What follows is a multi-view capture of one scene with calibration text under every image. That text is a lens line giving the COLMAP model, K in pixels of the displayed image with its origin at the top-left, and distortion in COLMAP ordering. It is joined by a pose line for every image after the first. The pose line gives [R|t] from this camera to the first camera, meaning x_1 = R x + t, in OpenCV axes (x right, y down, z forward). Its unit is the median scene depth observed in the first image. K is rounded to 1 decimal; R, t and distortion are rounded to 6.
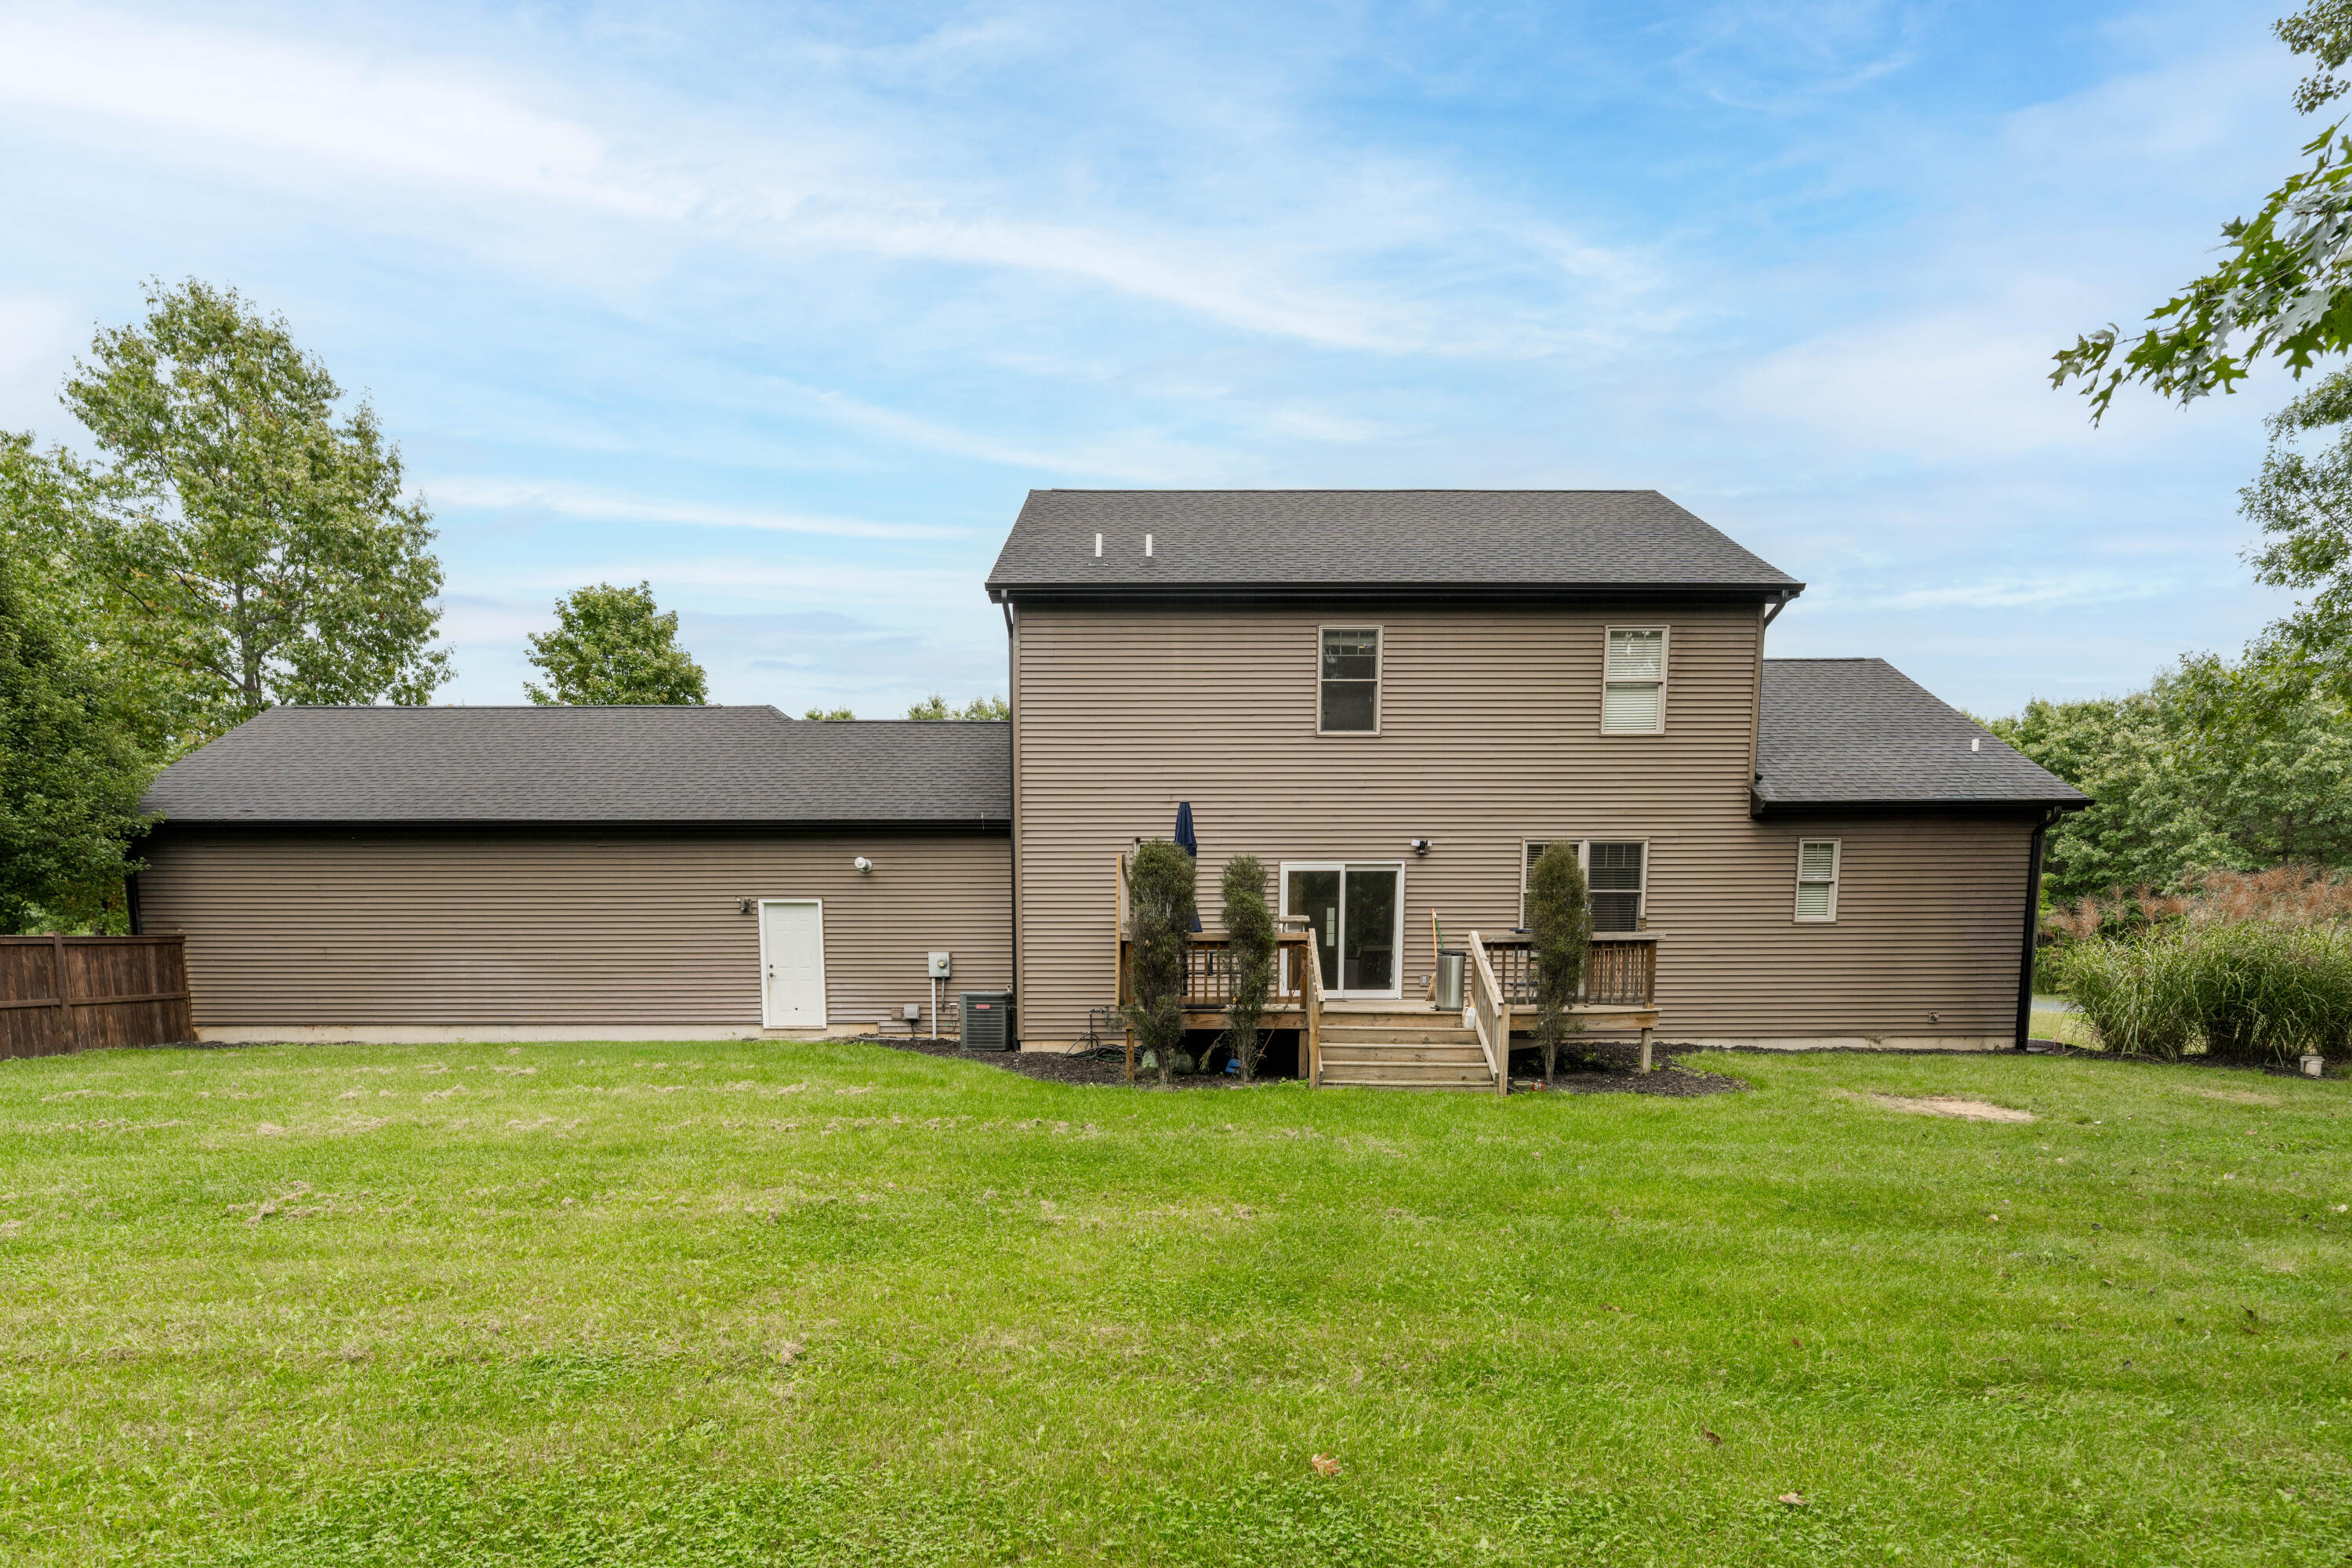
lens RADIAL K [[1055.9, 0, 1211.0], [0, 1055.9, 1081.4], [0, 0, 1]] dist [-0.000439, -0.000083]
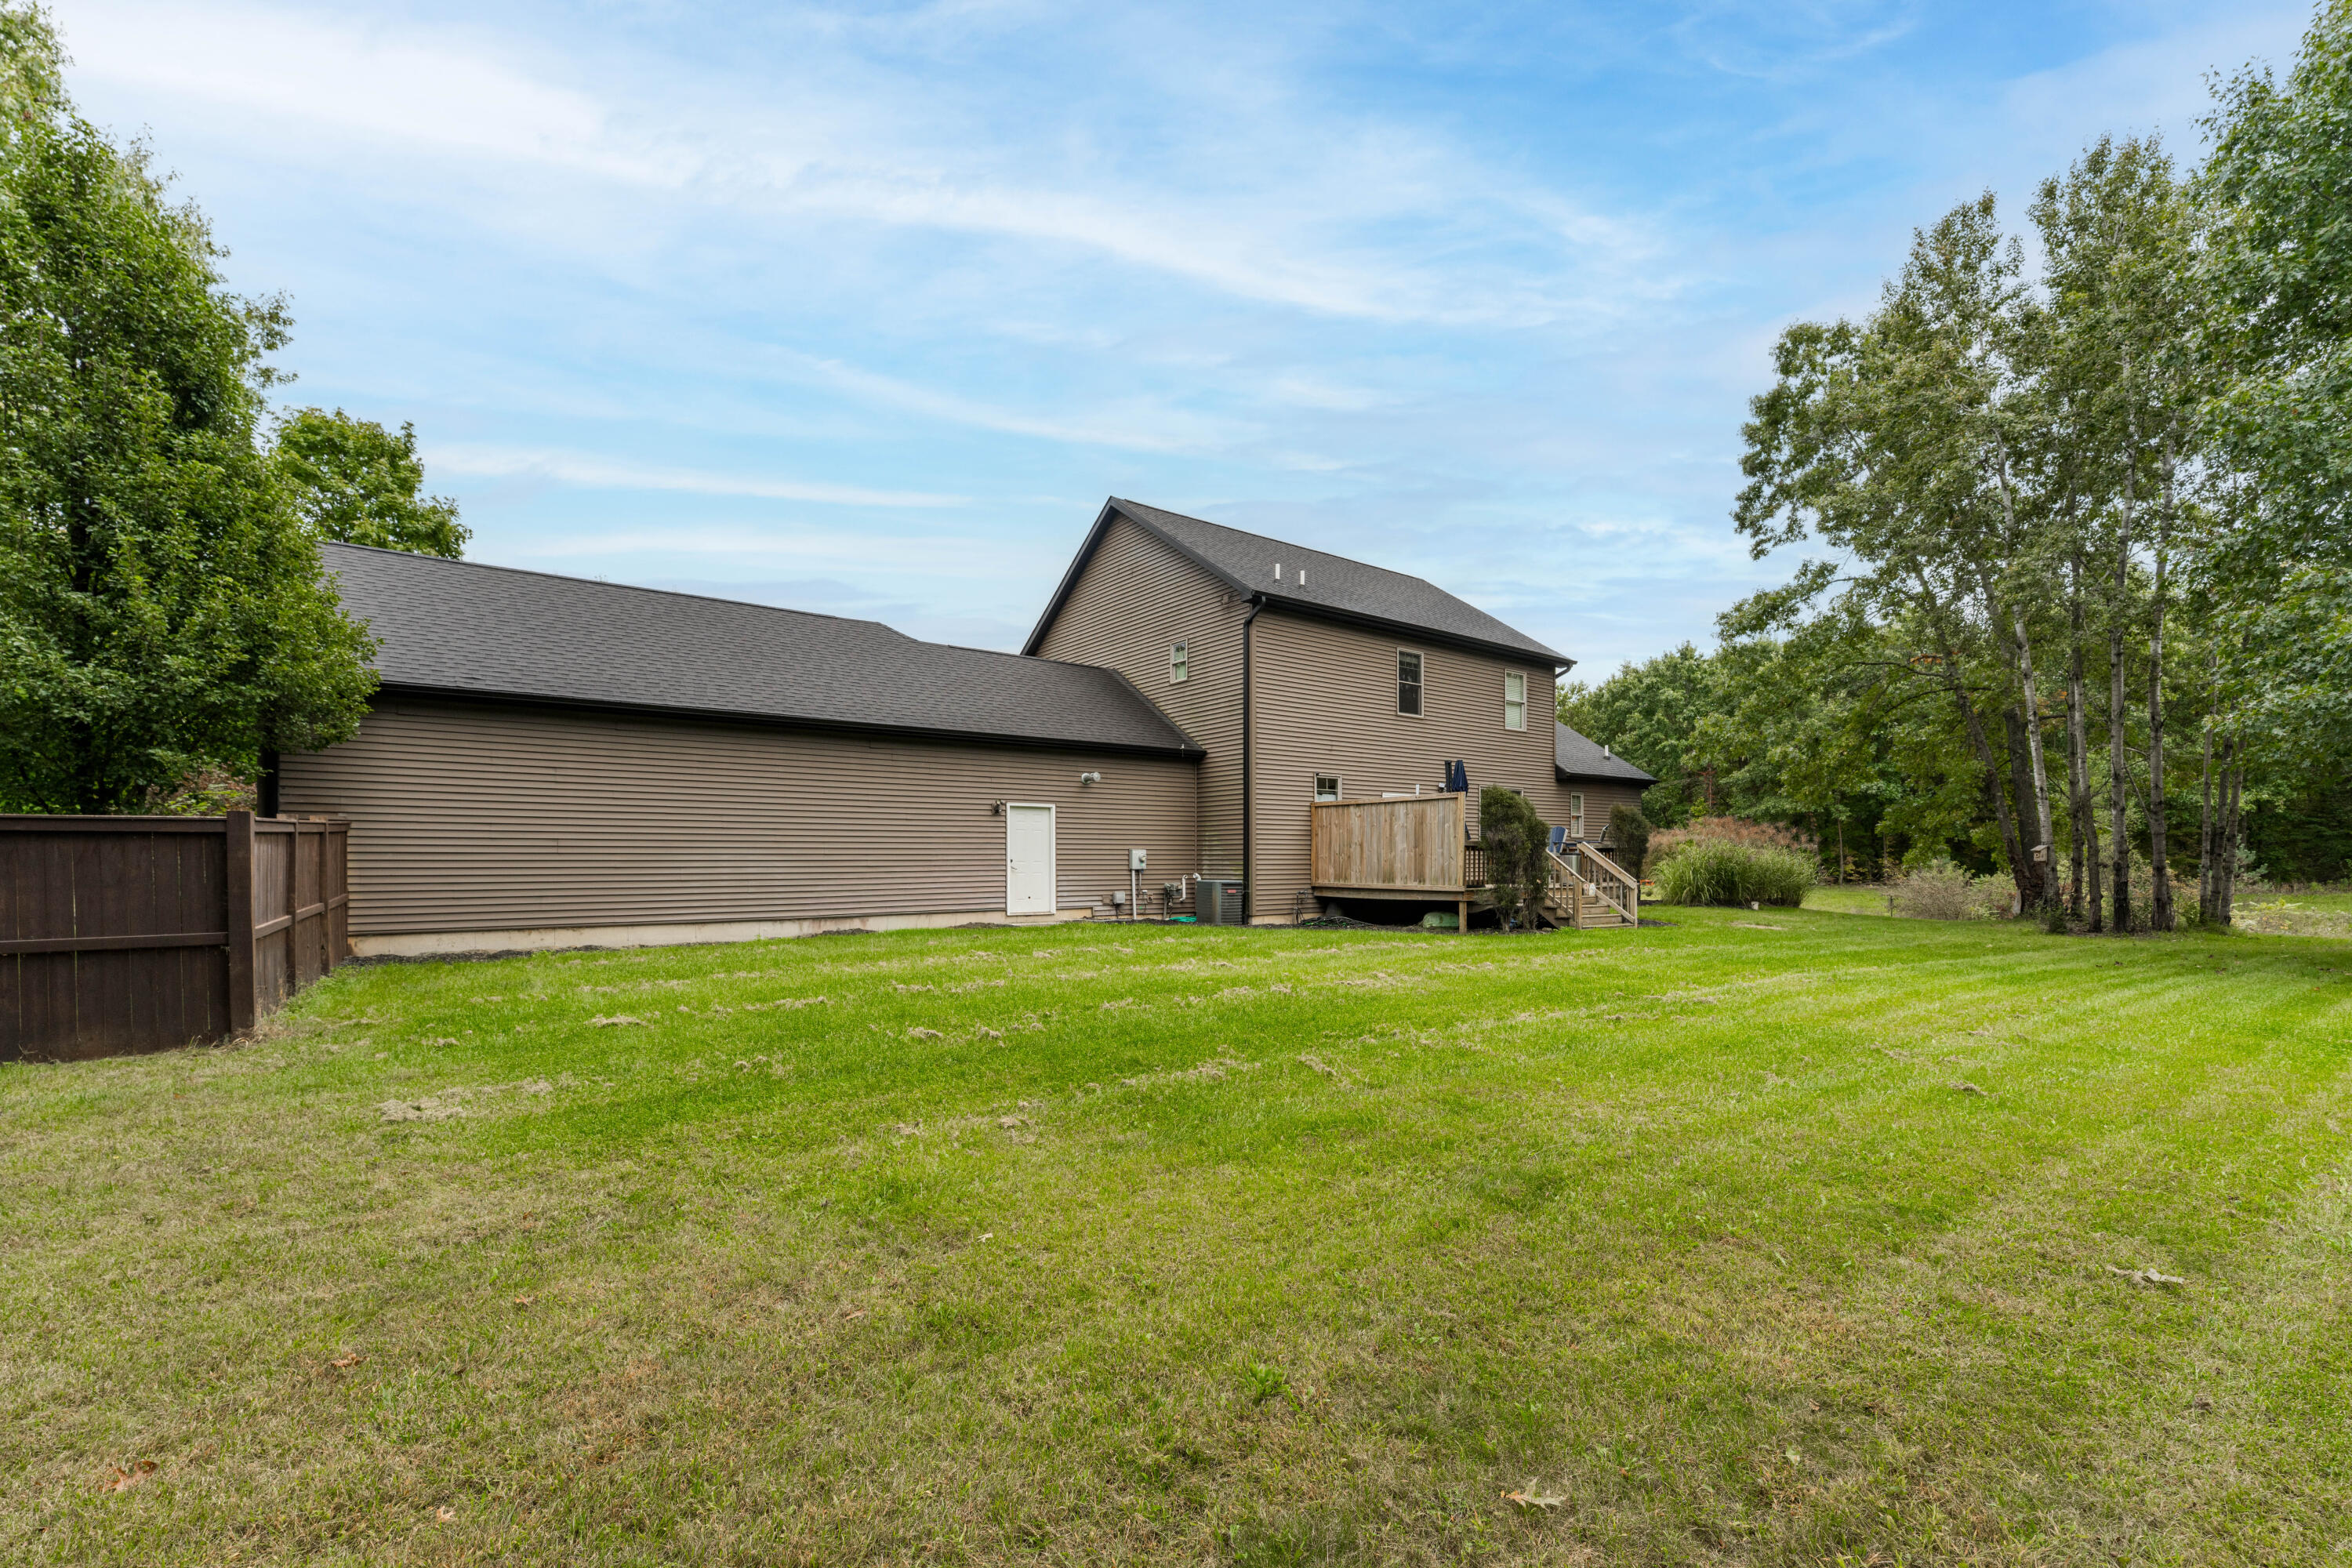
lens RADIAL K [[997.3, 0, 1174.6], [0, 997.3, 909.5], [0, 0, 1]] dist [0.001406, -0.000097]
pose [[0.788810, -0.029993, 0.613905, -1.054542], [0.068550, 0.996870, -0.039377, -0.001774], [-0.610802, 0.073144, 0.788398, 0.046274]]
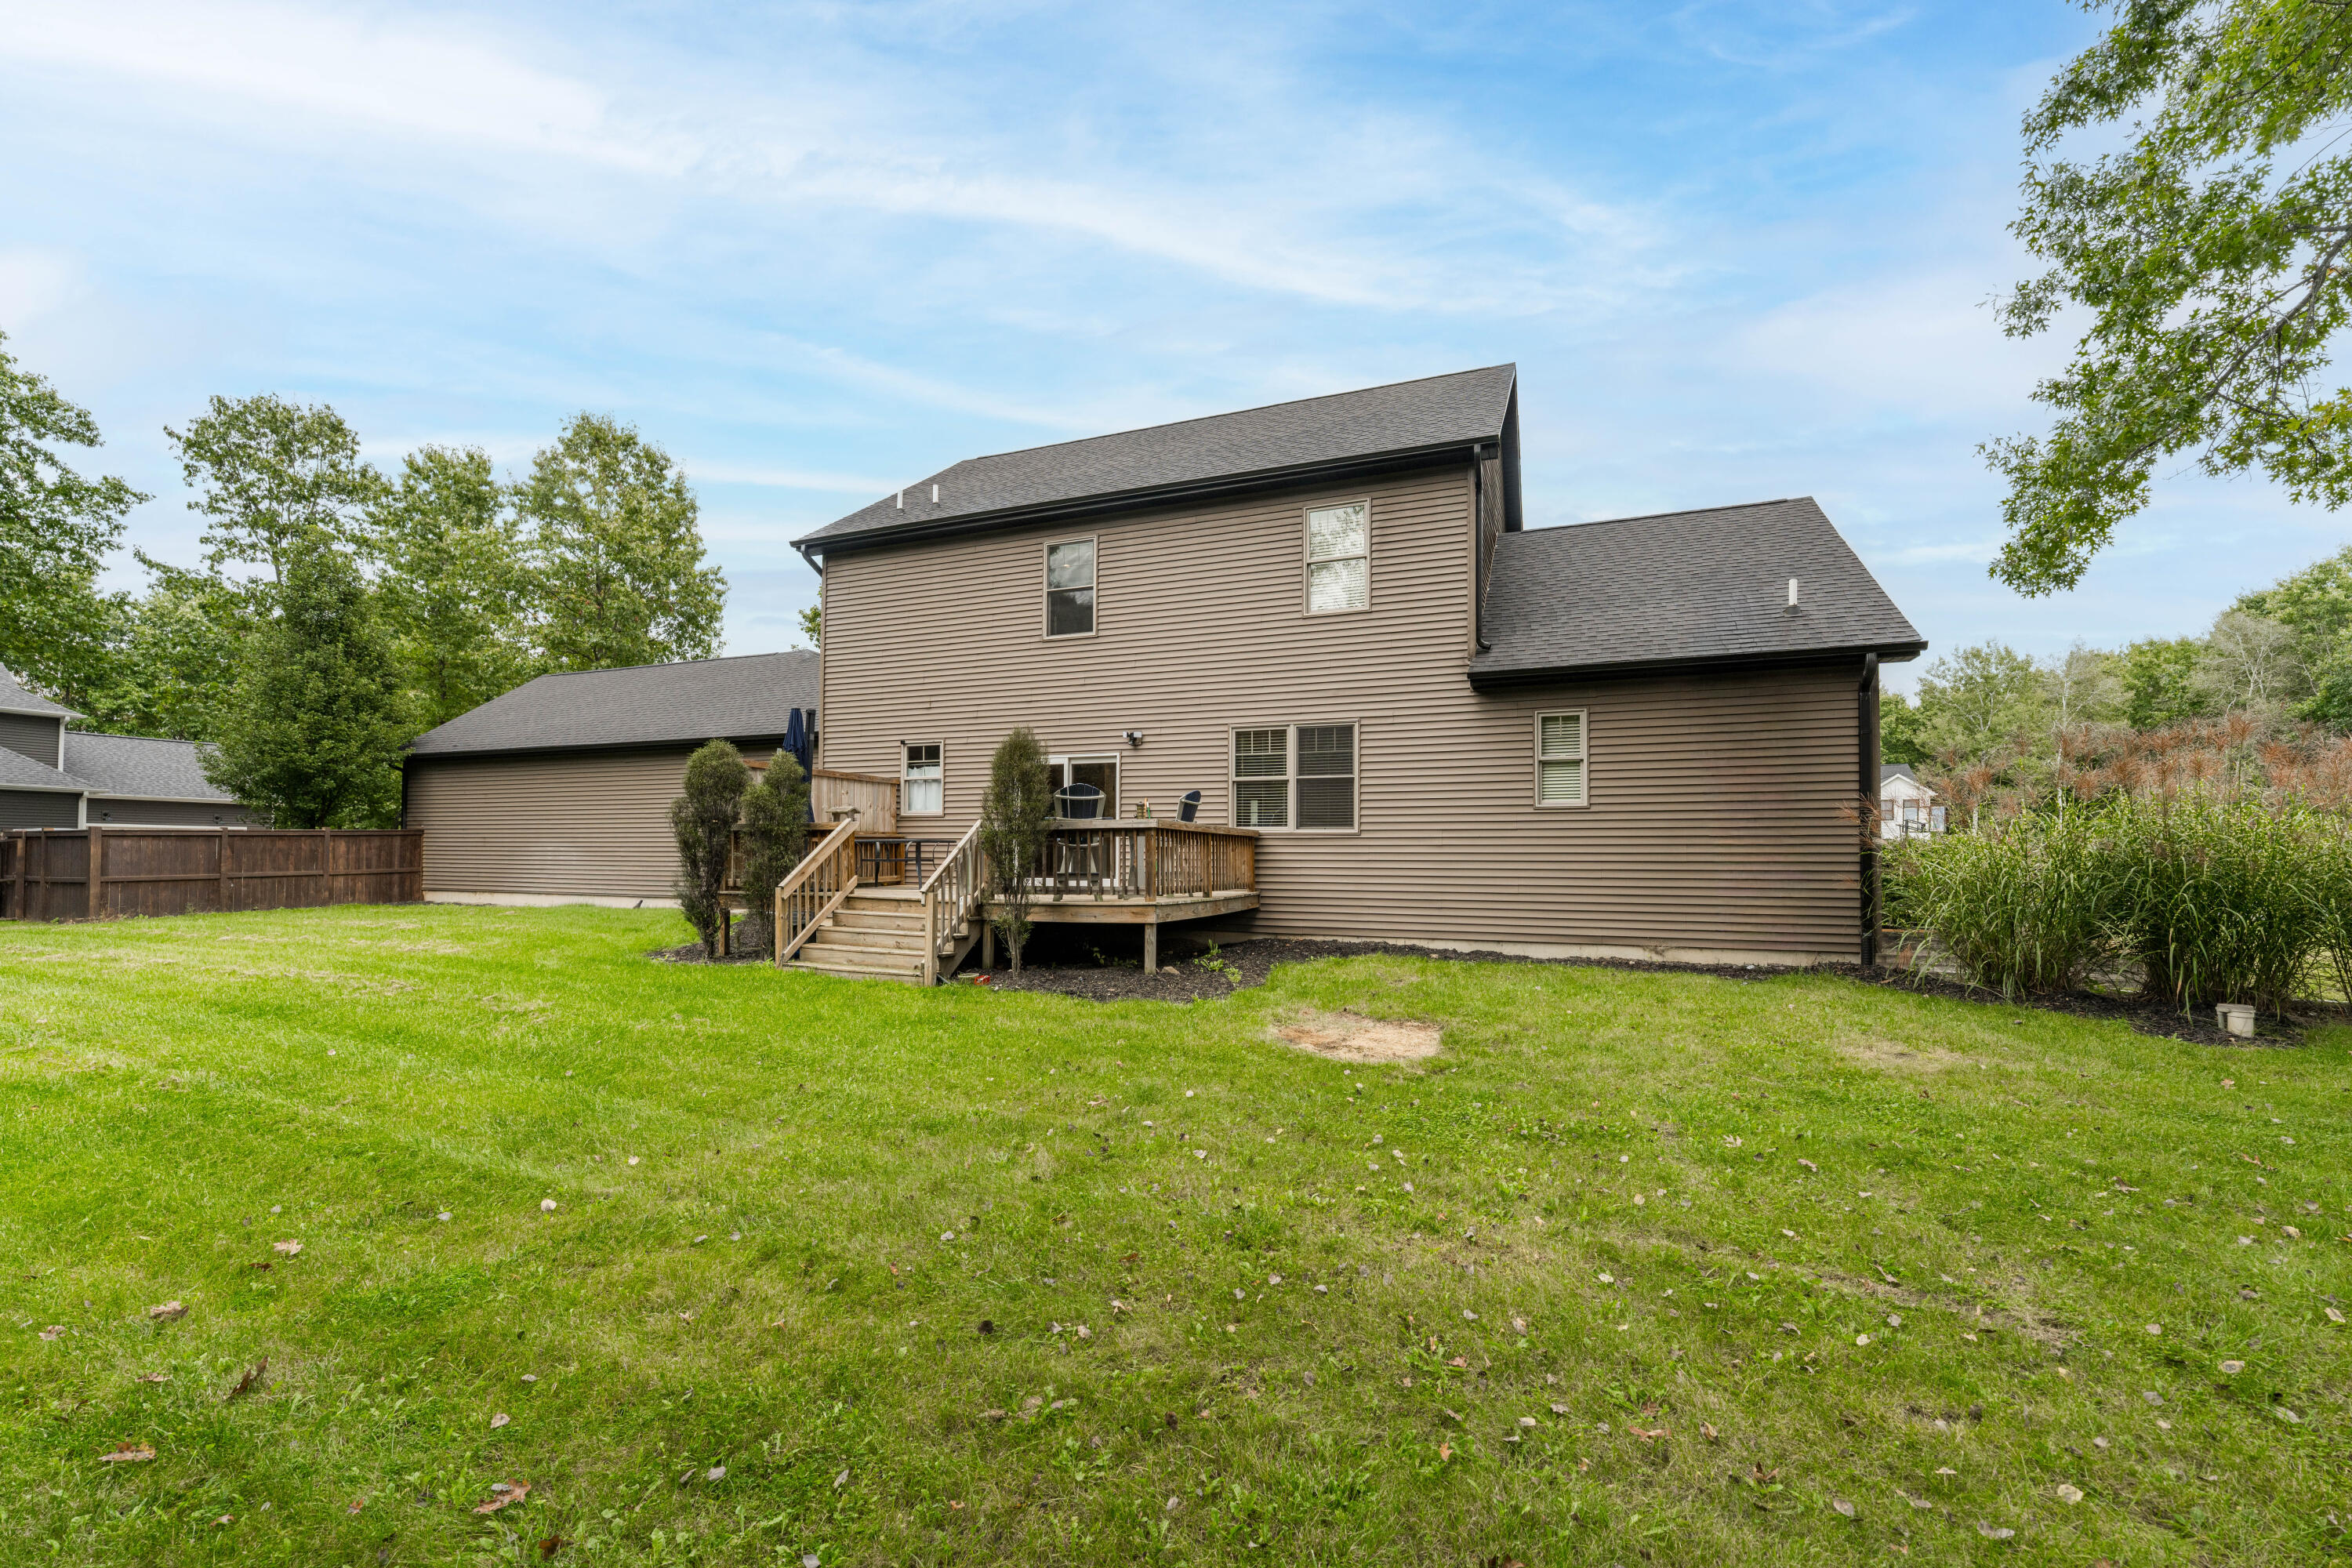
lens RADIAL K [[959.0, 0, 1169.1], [0, 959.0, 826.2], [0, 0, 1]] dist [-0.000539, -0.000053]
pose [[0.924348, -0.004718, -0.381521, 0.561195], [-0.048544, 0.990343, -0.129859, -0.020570], [0.378450, 0.138556, 0.915193, 0.178756]]
